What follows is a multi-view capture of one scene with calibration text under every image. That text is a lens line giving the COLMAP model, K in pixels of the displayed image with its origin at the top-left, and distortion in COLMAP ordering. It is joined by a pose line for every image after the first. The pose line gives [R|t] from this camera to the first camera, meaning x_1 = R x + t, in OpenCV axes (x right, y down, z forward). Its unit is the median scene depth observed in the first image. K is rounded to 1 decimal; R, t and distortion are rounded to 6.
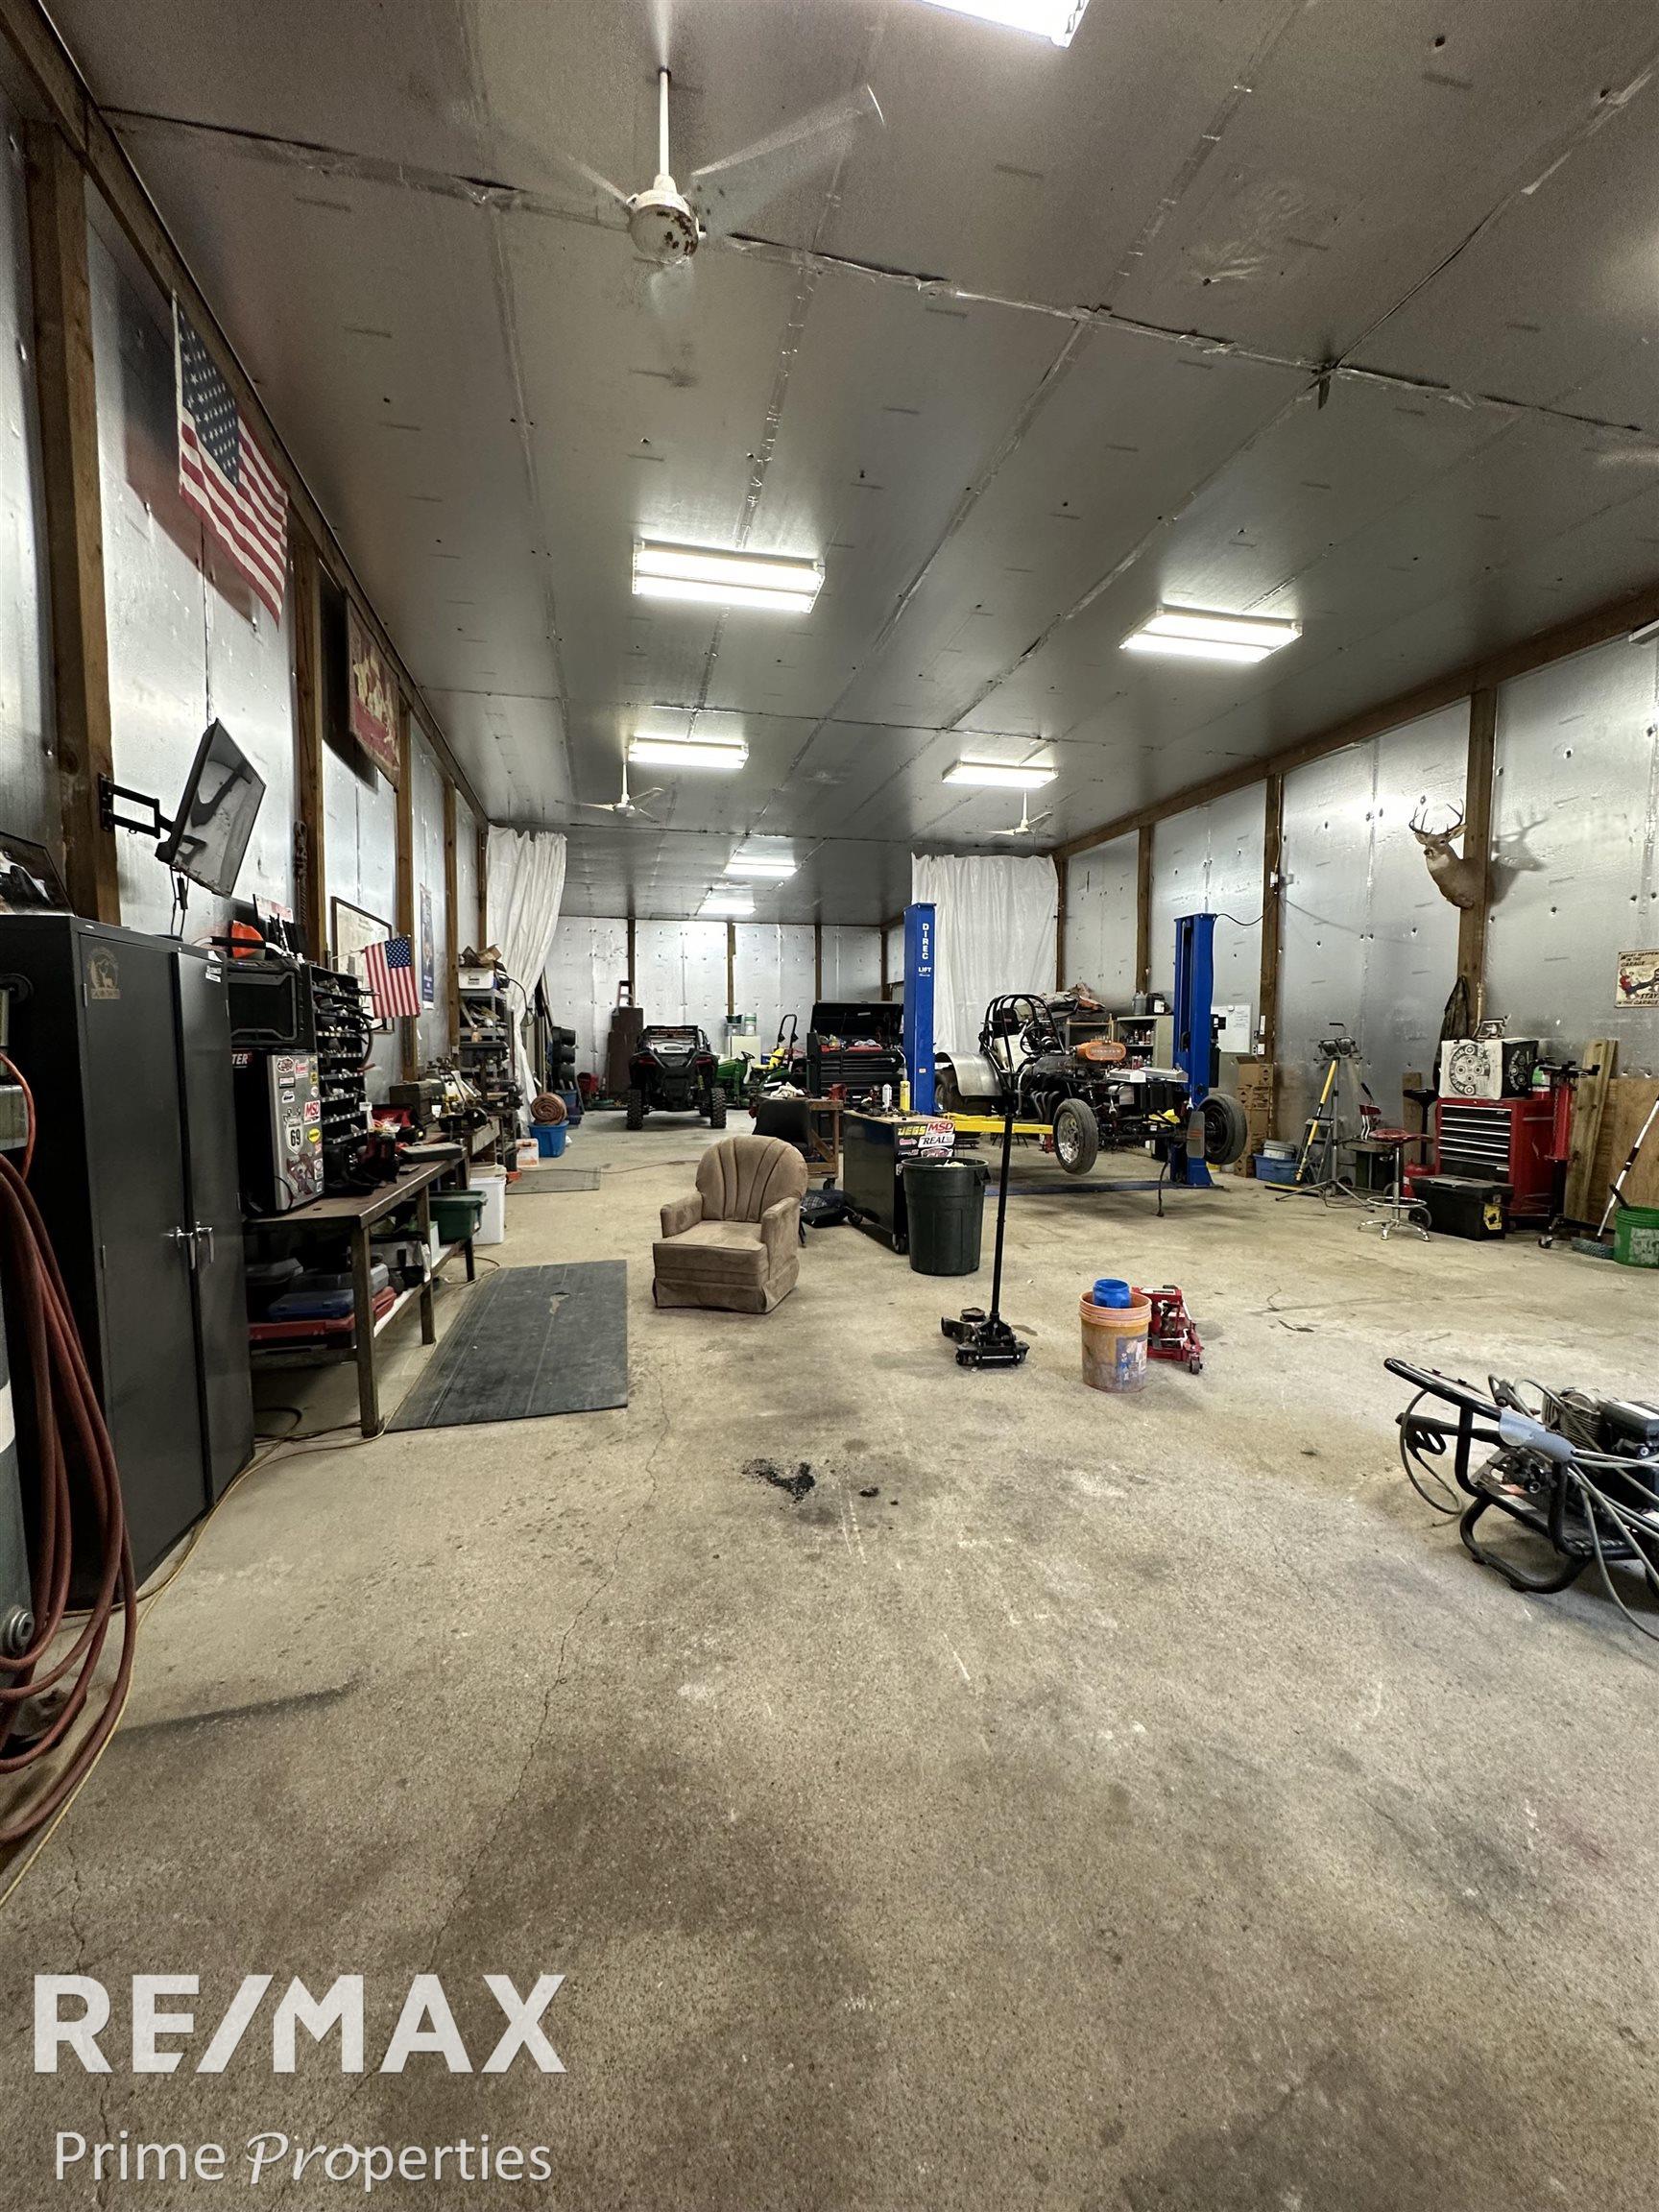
lens RADIAL K [[886.5, 0, 836.8], [0, 886.5, 1101.0], [0, 0, 1]] dist [-0.000459, 0.000172]
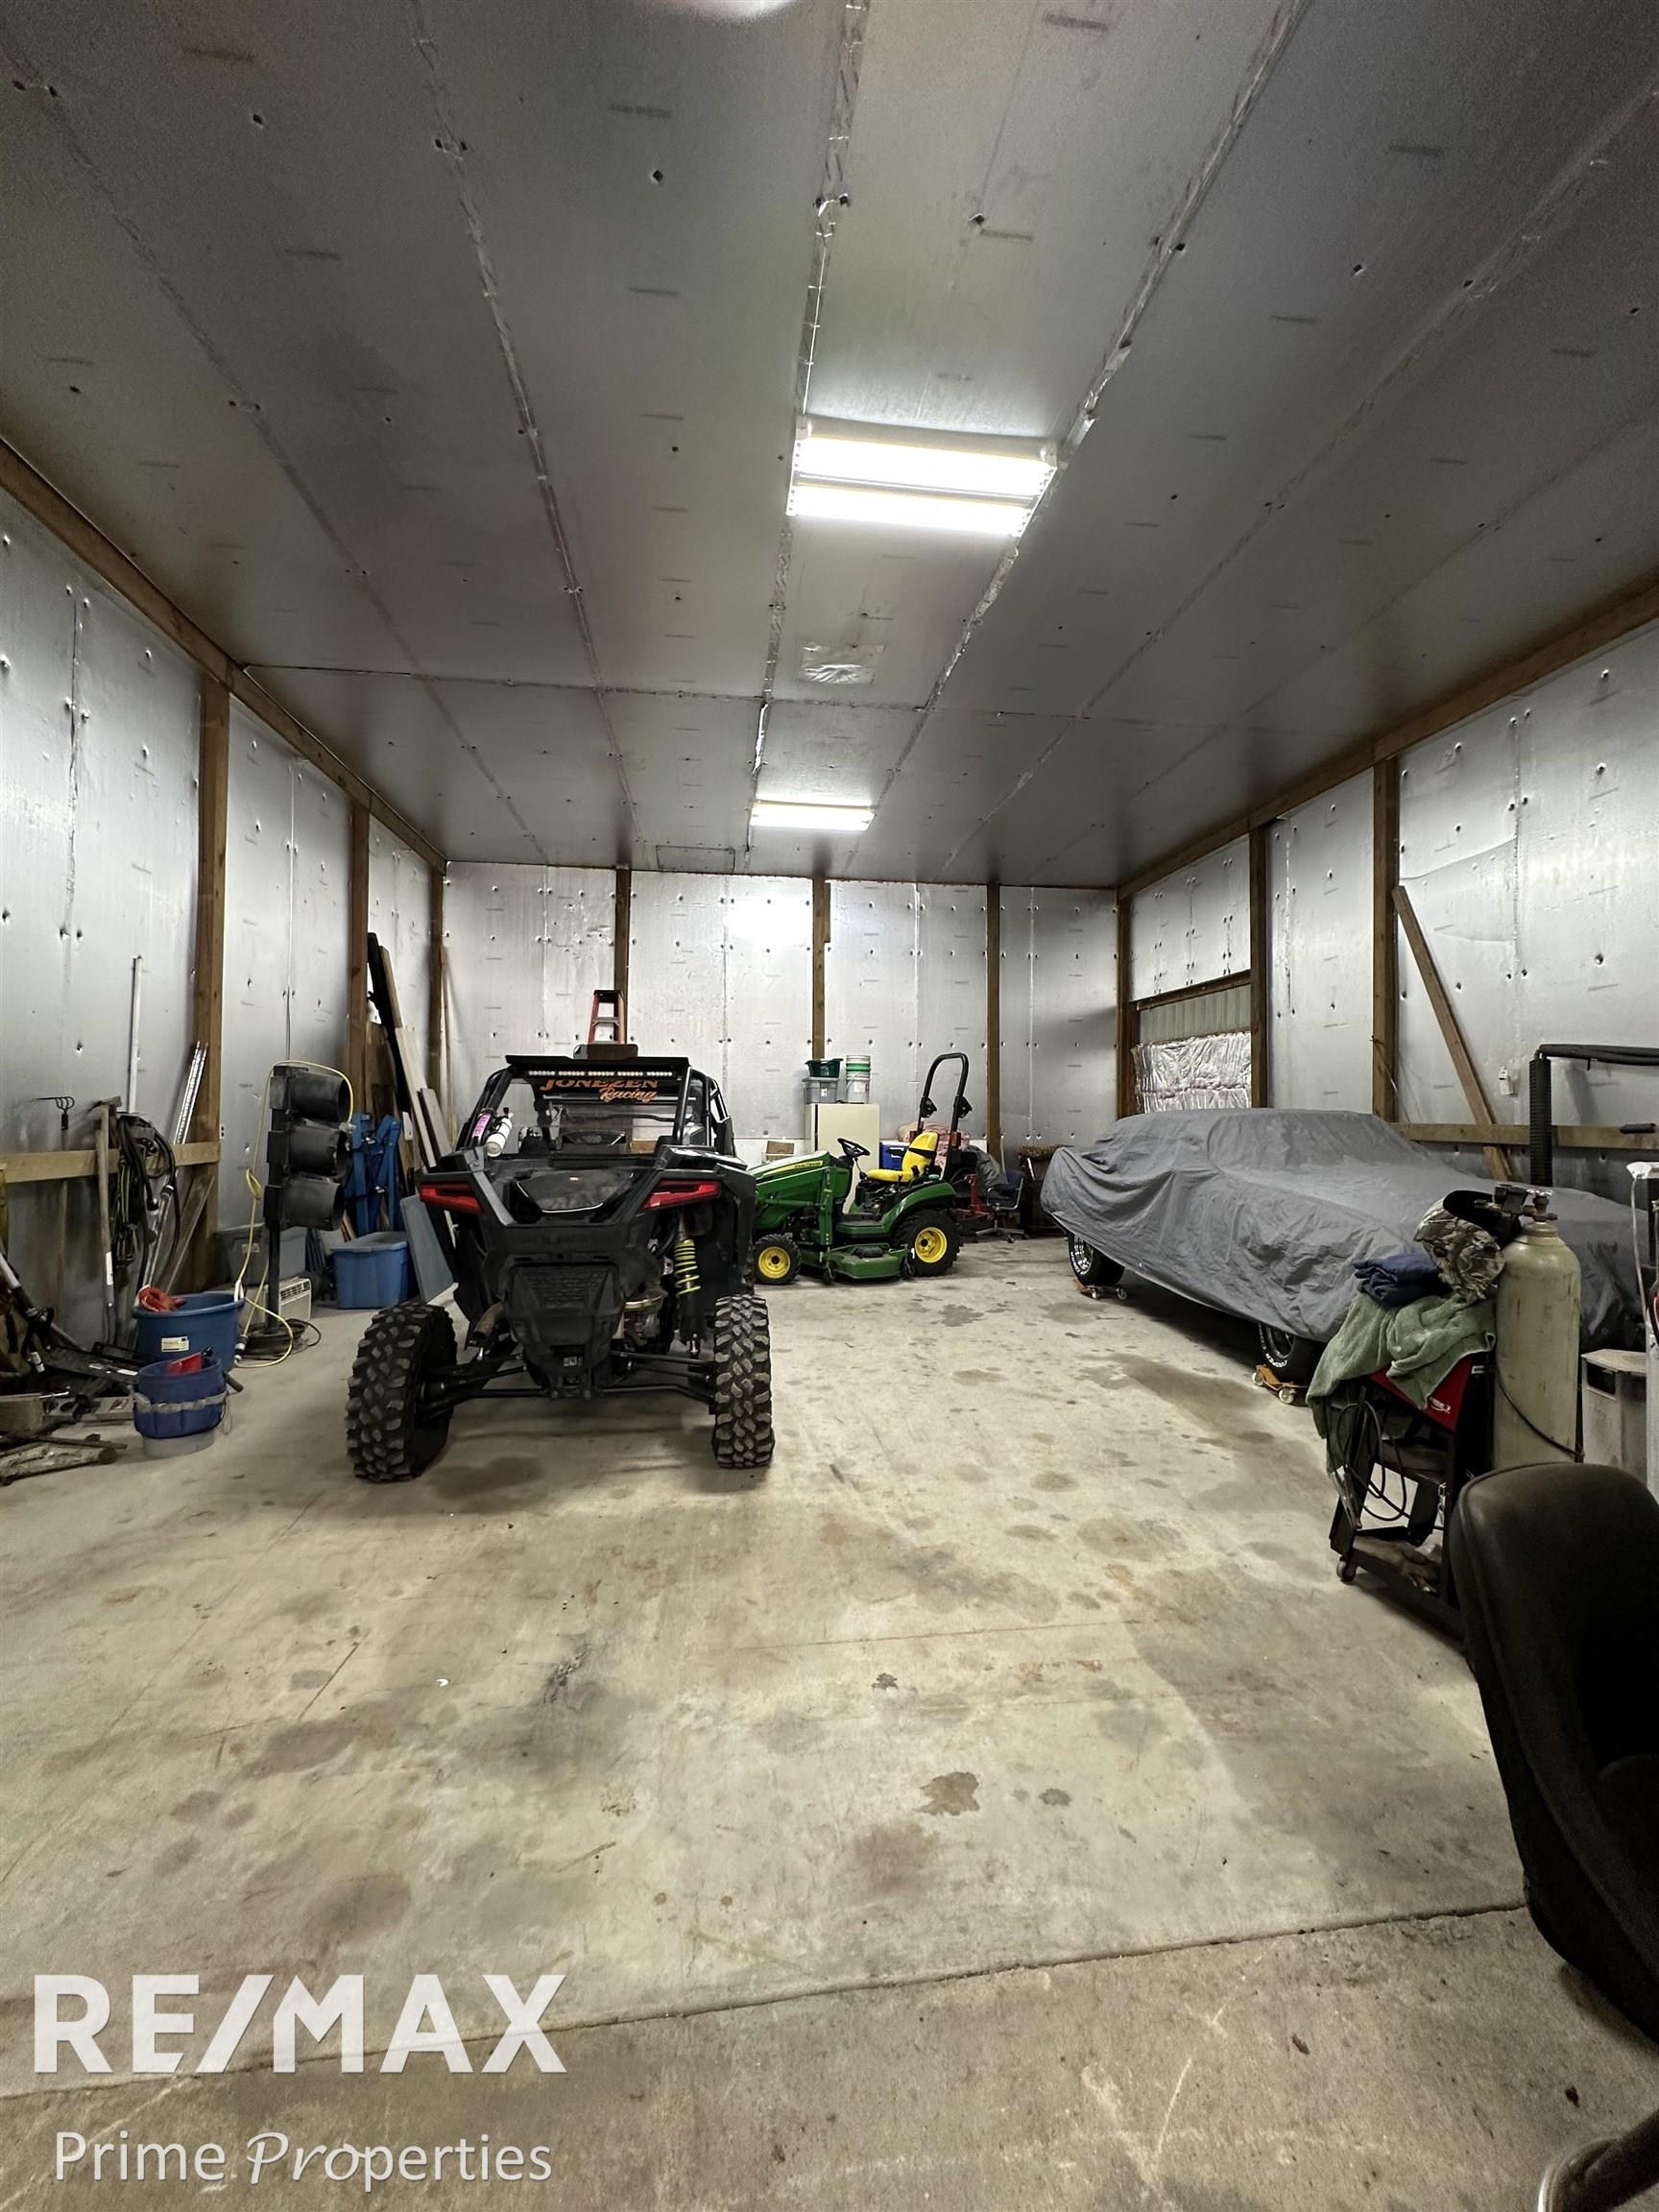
lens RADIAL K [[886.5, 0, 831.6], [0, 886.5, 1105.9], [0, 0, 1]] dist [-0.000459, 0.000172]
pose [[0.993256, 0.006500, -0.115764, -0.056483], [-0.015575, 0.996858, -0.077659, -0.035166], [0.114895, 0.078938, 0.990236, 0.528811]]
